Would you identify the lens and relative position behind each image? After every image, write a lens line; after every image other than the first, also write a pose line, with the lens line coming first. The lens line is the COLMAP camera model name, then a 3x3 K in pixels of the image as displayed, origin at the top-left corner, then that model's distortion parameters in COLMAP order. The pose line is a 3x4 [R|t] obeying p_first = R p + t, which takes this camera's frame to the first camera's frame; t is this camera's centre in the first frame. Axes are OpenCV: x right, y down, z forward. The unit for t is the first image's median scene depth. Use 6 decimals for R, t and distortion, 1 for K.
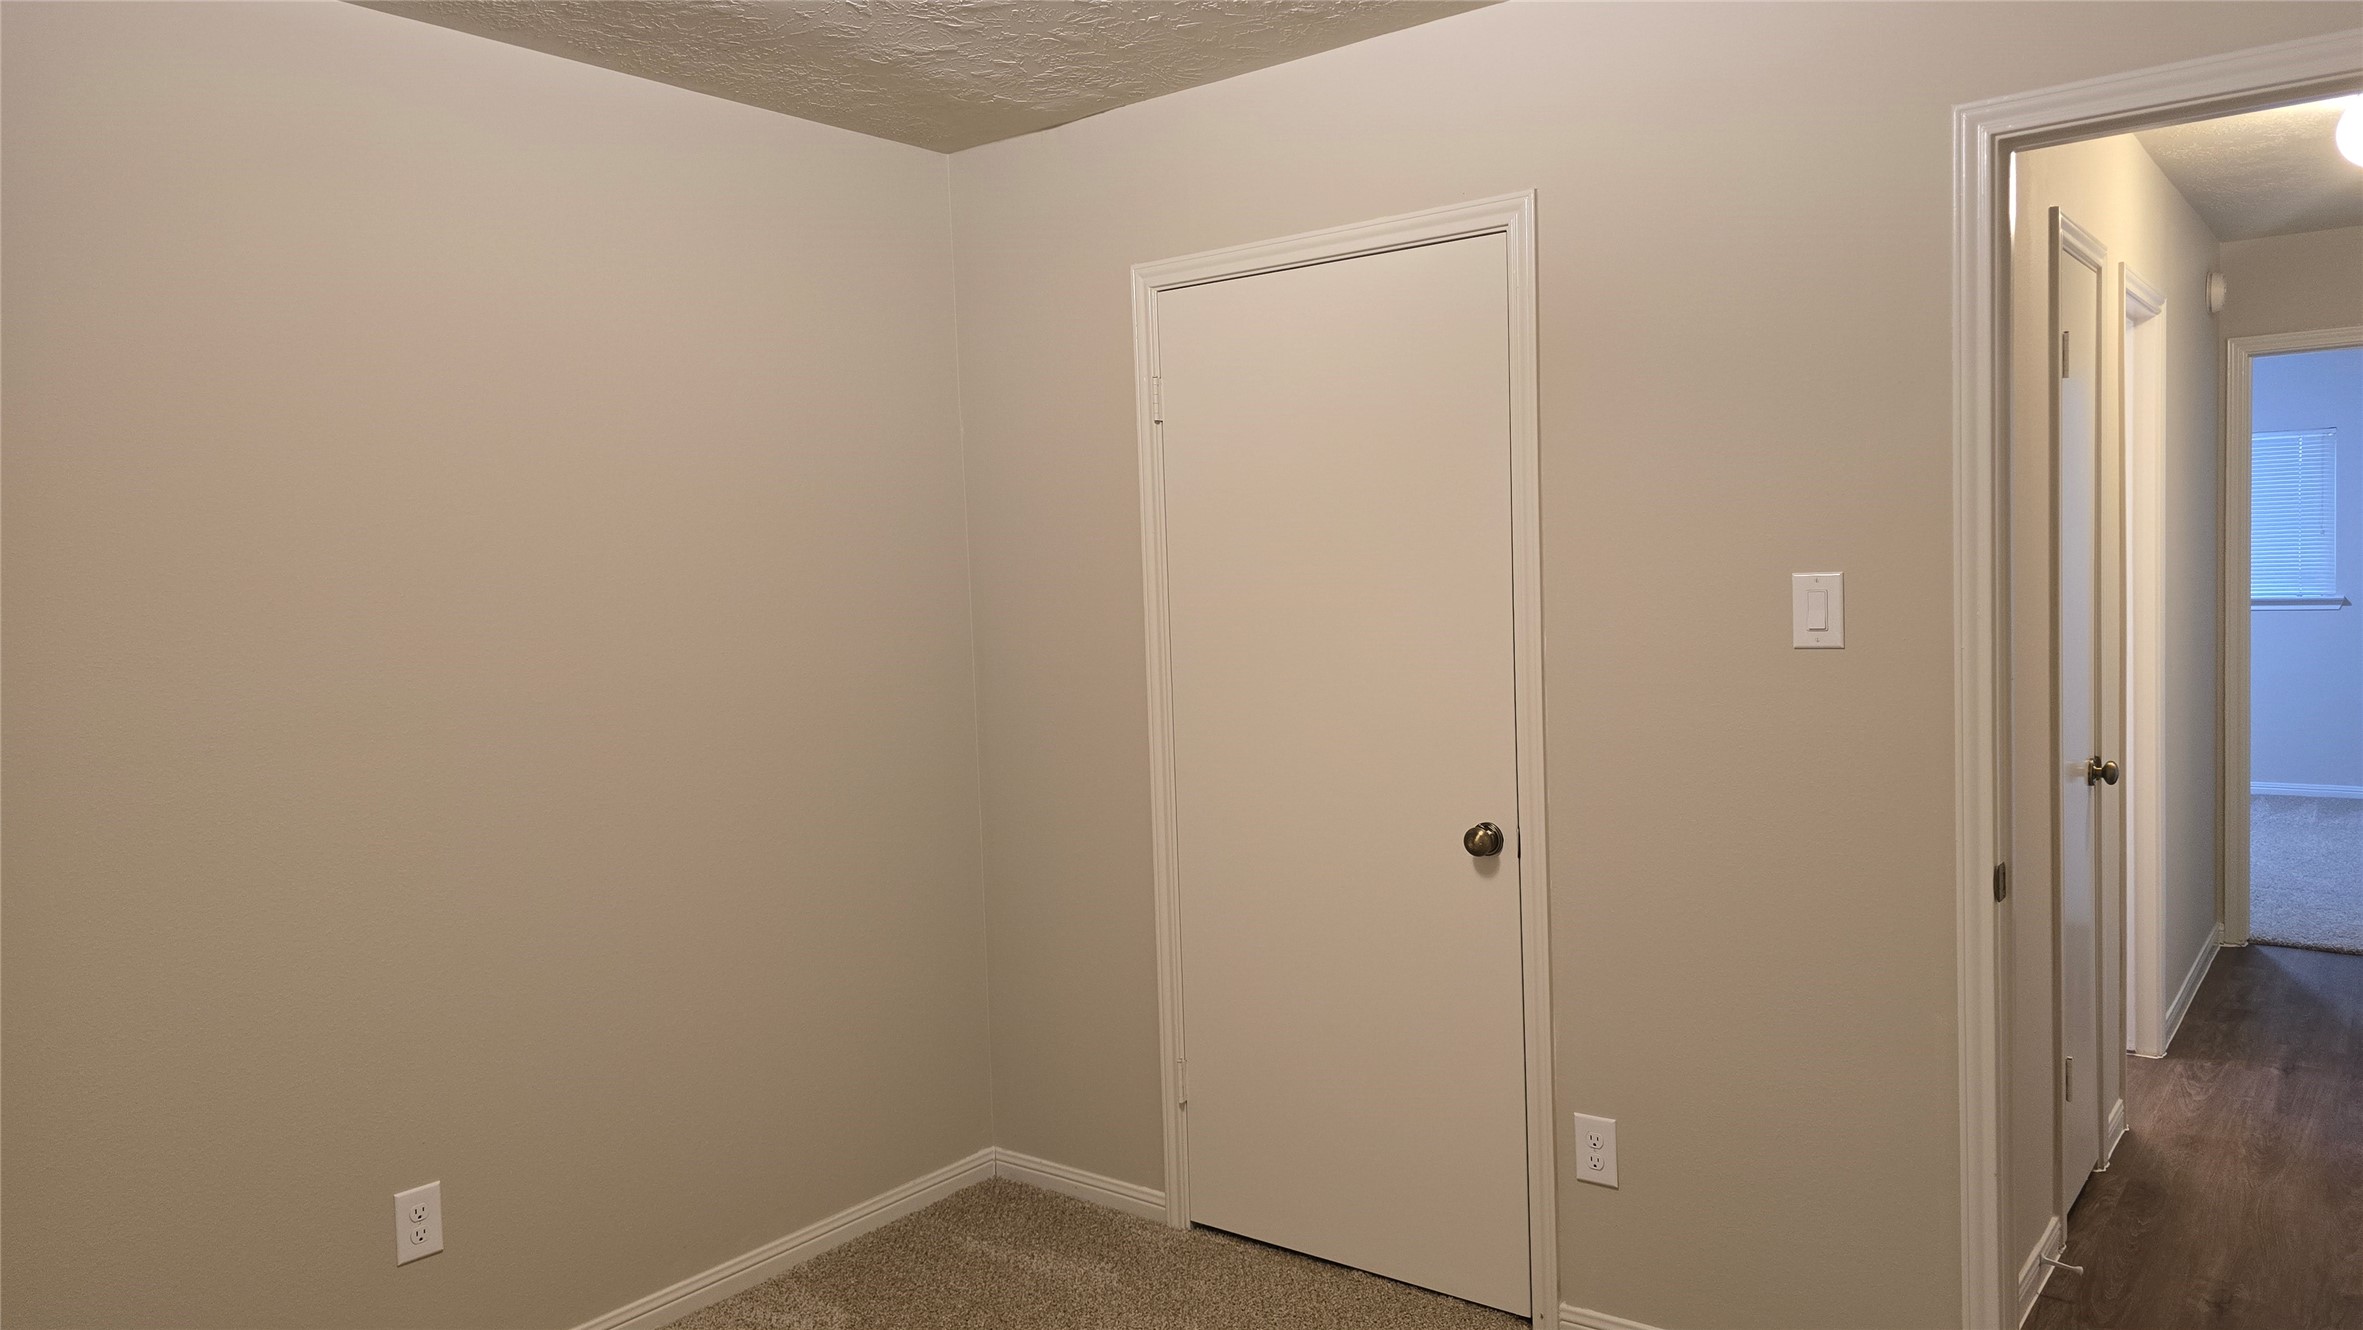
lens RADIAL K [[1579.1, 0, 1178.5], [0, 1579.1, 679.1], [0, 0, 1]] dist [0.074948, -0.071911]
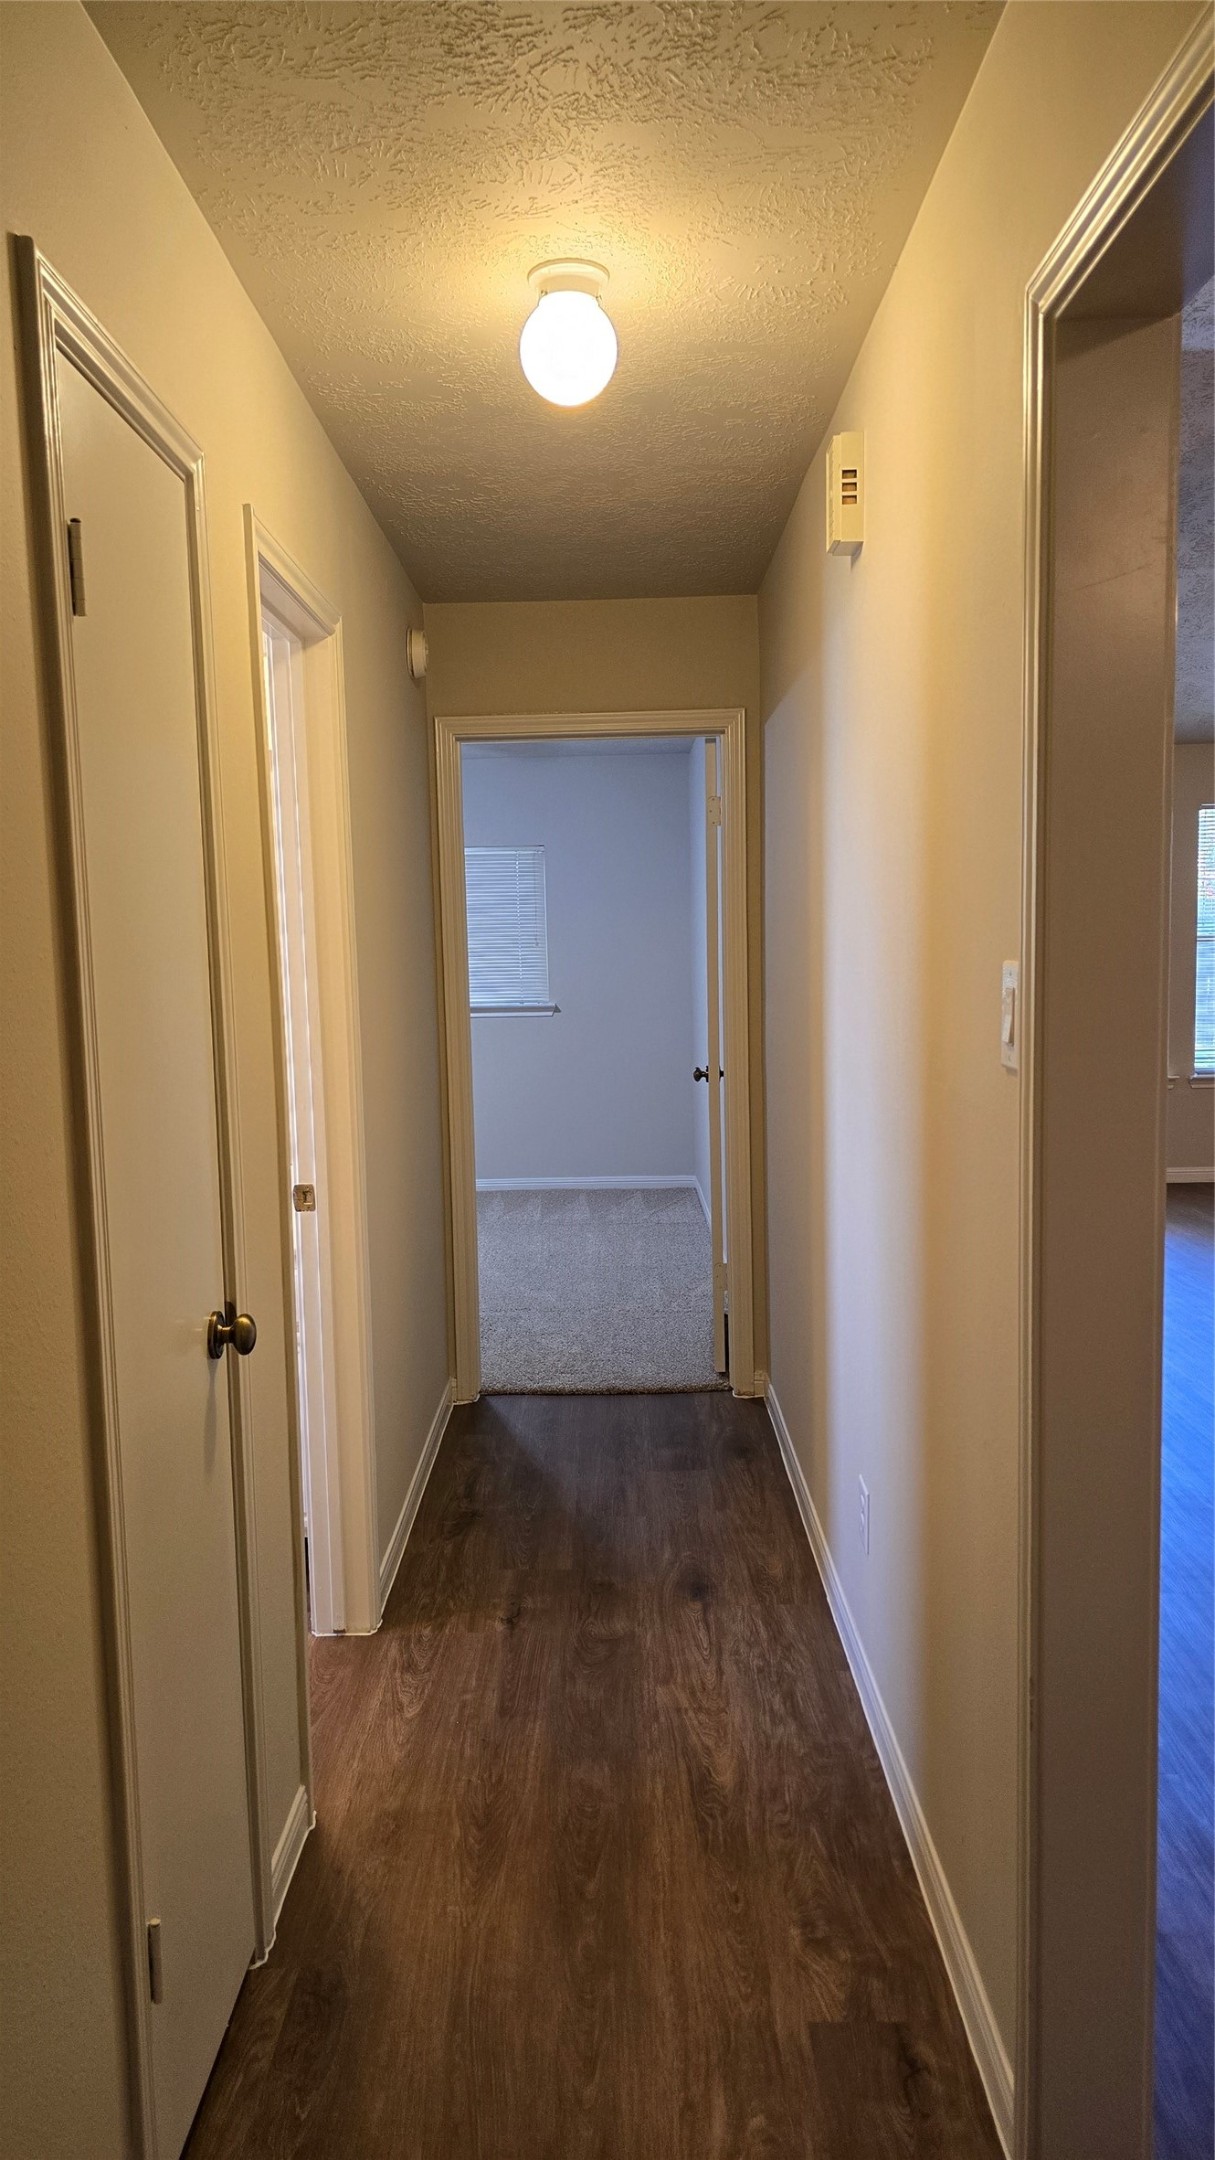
lens RADIAL K [[1443.5, 0, 603.3], [0, 1443.5, 1085.4], [0, 0, 1]] dist [0.074948, -0.071911]
pose [[0.791562, -0.041104, 0.609705, 0.300112], [0.032201, 0.999155, 0.025553, -0.036276], [-0.610240, -0.000594, 0.792216, 0.408082]]
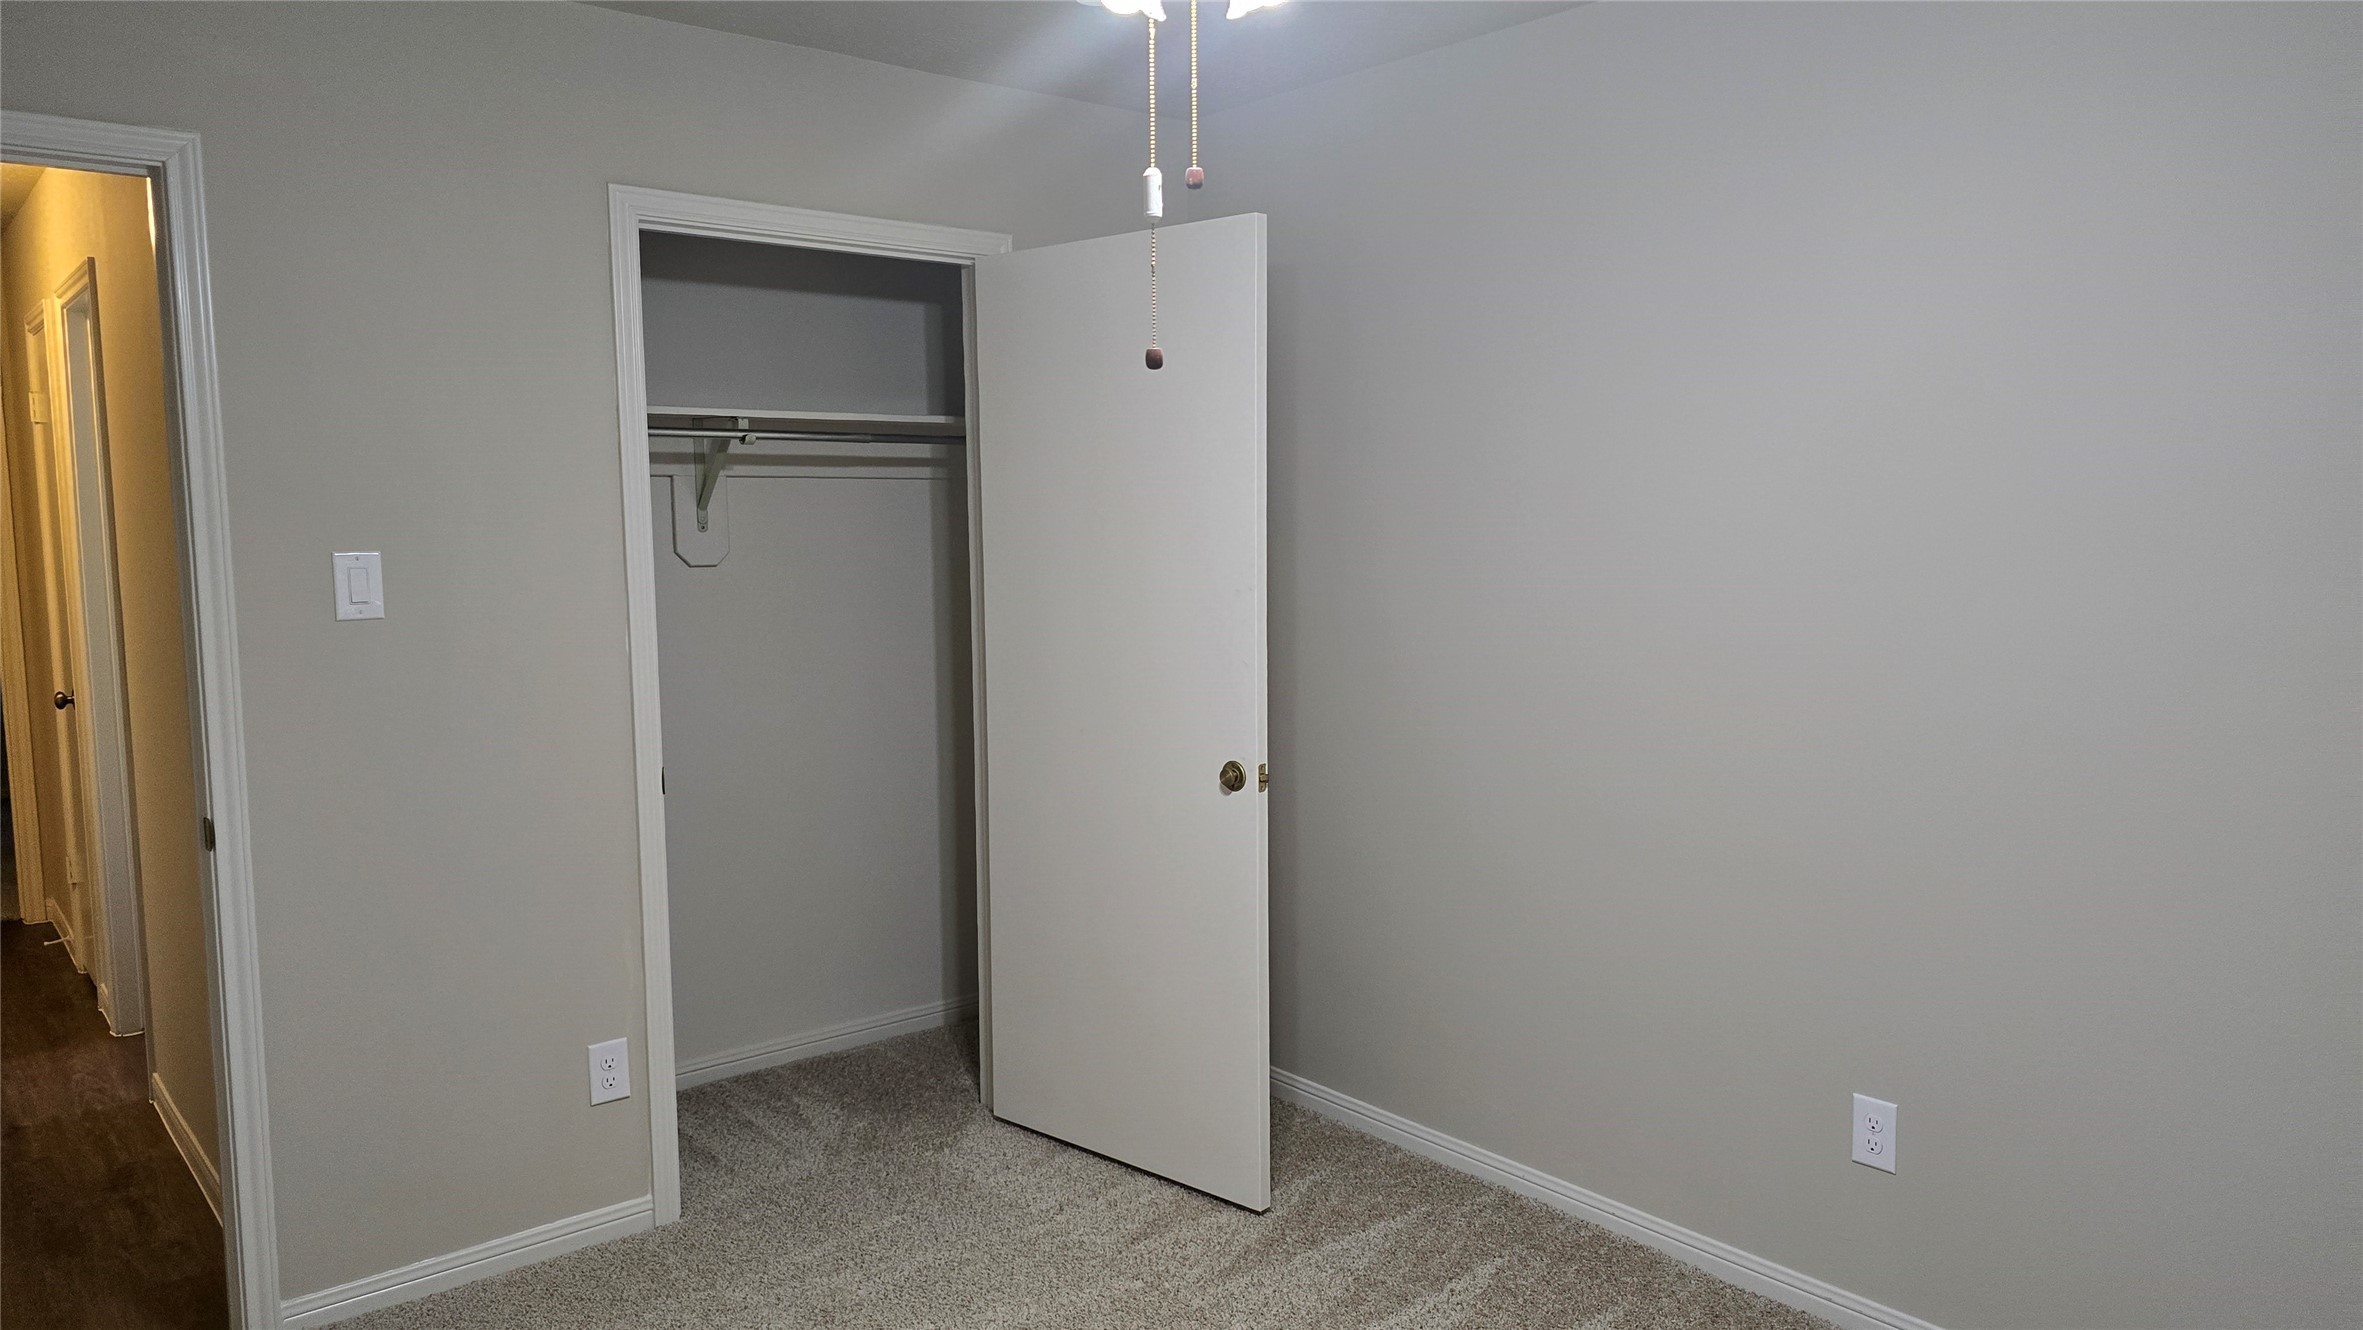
lens RADIAL K [[1579.1, 0, 1187.3], [0, 1579.1, 674.8], [0, 0, 1]] dist [0.074948, -0.071911]
pose [[-0.203885, 0.131818, -0.970080, 1.408613], [-0.061841, 0.987181, 0.147139, -0.184598], [0.977040, 0.089990, -0.193120, 1.808558]]
